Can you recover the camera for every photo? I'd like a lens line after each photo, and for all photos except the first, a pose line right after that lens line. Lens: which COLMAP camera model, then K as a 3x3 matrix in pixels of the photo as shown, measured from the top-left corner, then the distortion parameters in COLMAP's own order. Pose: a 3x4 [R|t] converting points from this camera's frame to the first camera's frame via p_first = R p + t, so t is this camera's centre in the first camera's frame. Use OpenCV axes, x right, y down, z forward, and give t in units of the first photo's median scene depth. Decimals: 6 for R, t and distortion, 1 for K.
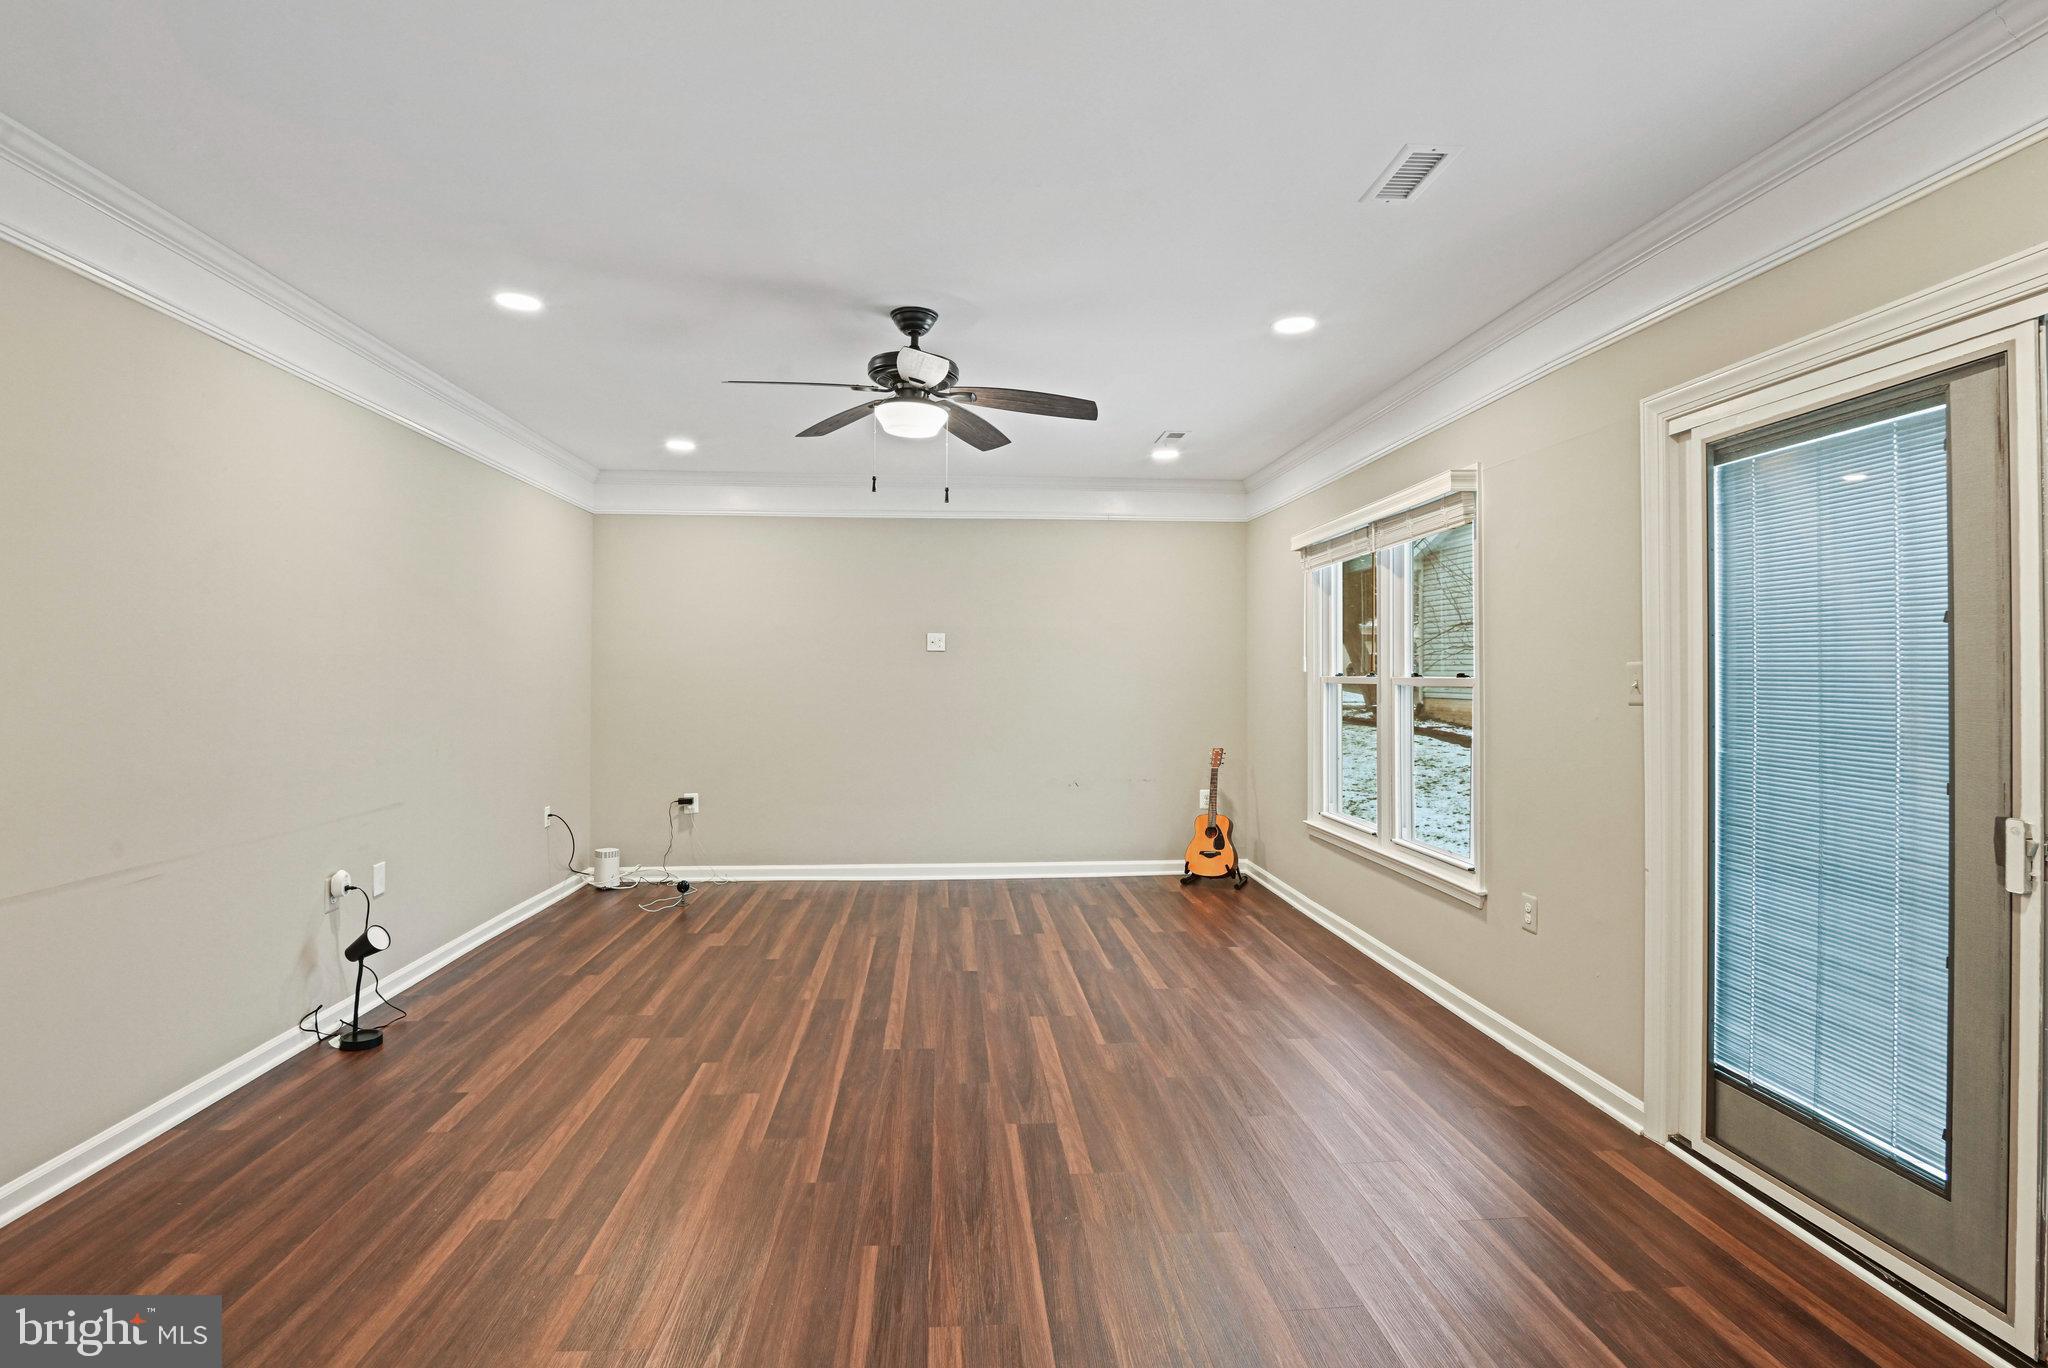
lens RADIAL K [[999.1, 0, 1029.5], [0, 999.1, 669.7], [0, 0, 1]] dist [-0.022213, -0.002278]
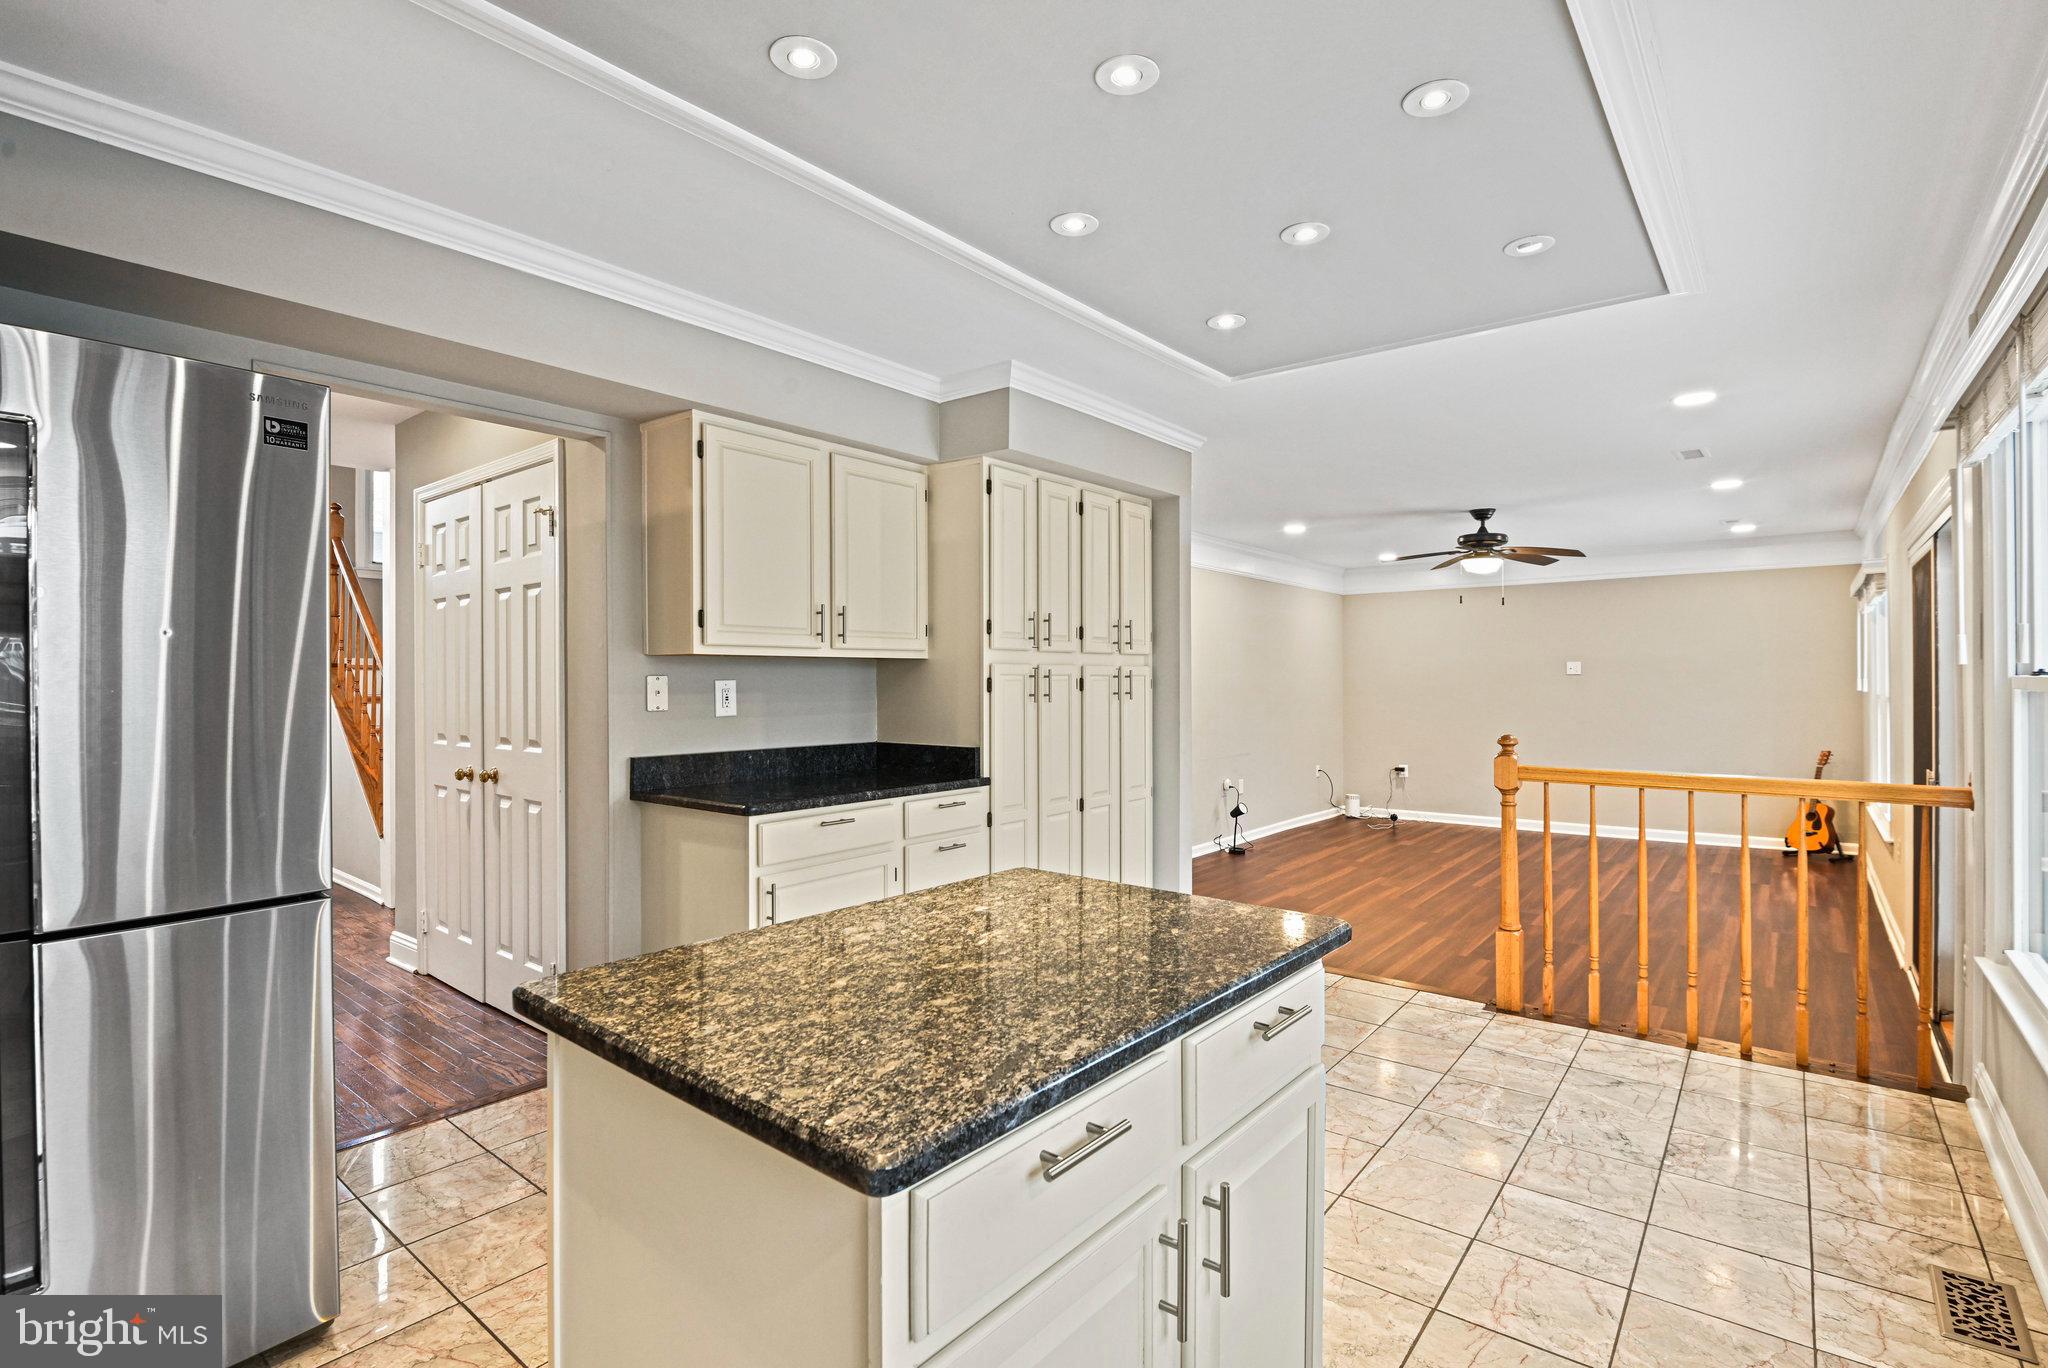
lens RADIAL K [[957.1, 0, 1020.1], [0, 957.1, 673.3], [0, 0, 1]] dist [-0.007489, -0.005562]
pose [[0.714783, -0.012423, -0.699236, 0.324488], [0.010653, 0.999920, -0.006875, -0.021367], [0.699265, -0.002535, 0.714858, -0.582779]]
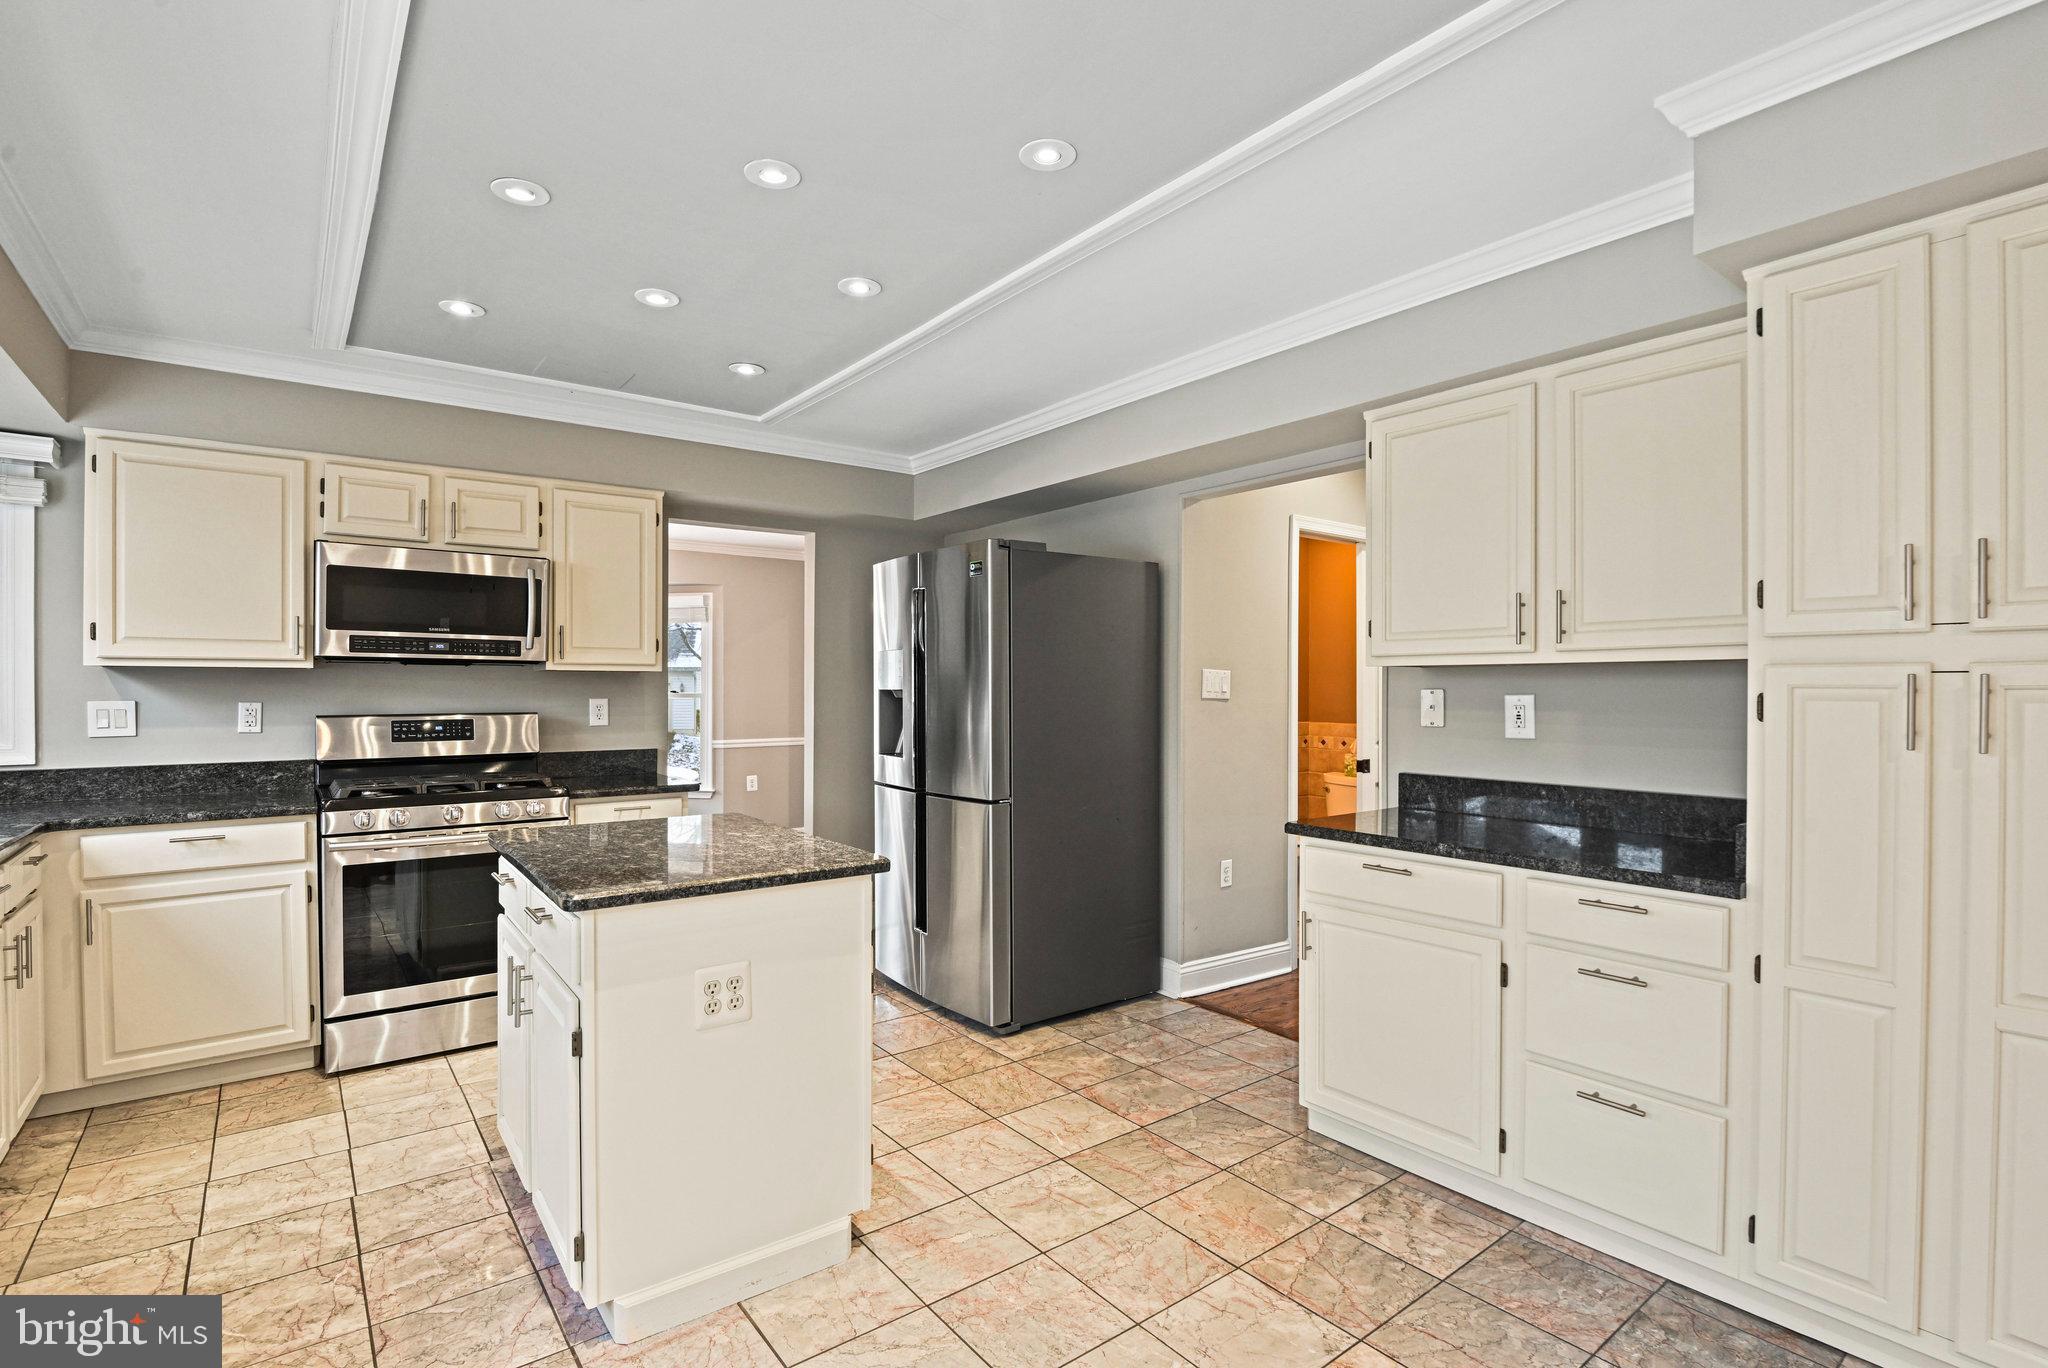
lens RADIAL K [[957.1, 0, 1034.0], [0, 957.1, 693.6], [0, 0, 1]] dist [-0.007489, -0.005562]
pose [[-0.840600, -0.009643, -0.541571, 0.247627], [-0.008165, 0.999953, -0.005132, -0.019176], [0.541595, 0.000108, -0.840640, -0.006957]]
